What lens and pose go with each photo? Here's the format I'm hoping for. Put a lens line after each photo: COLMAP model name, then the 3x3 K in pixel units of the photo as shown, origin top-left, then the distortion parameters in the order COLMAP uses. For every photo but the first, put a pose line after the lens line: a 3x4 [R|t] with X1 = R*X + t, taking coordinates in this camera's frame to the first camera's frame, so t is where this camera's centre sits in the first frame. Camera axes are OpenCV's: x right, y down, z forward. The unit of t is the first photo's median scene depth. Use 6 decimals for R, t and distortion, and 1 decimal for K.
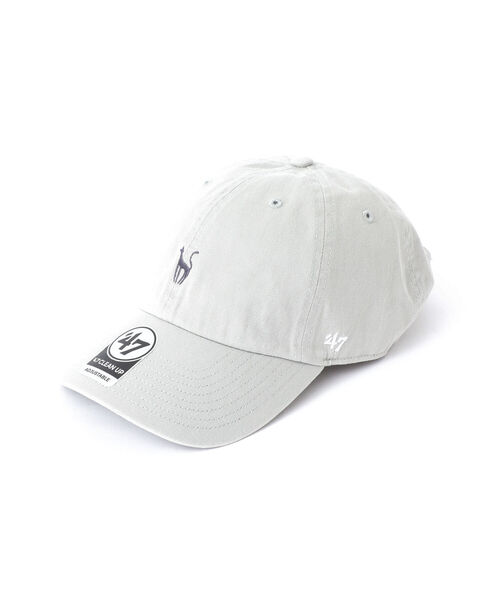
lens RADIAL K [[1566.7, 0, 250.0], [0, 1566.7, 300.0], [0, 0, 1]] dist [0.085088, 0.358681]
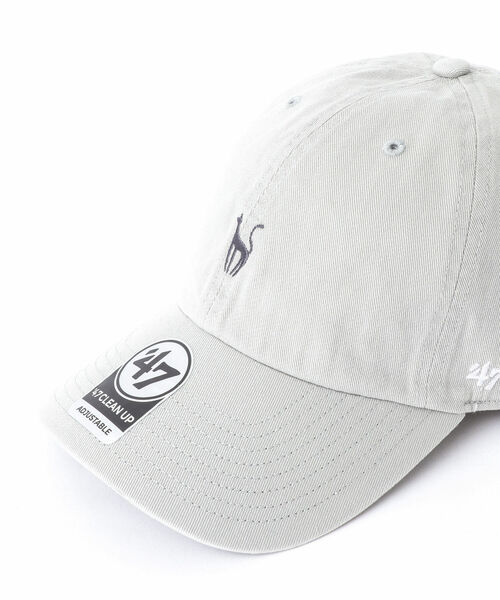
lens RADIAL K [[1566.7, 0, 250.0], [0, 1566.7, 300.0], [0, 0, 1]] dist [0.085088, 0.358681]
pose [[0.986960, 0.044076, -0.154814, 0.058187], [-0.023179, 0.990672, 0.134282, -0.083962], [0.159289, -0.128942, 0.978775, 0.392872]]
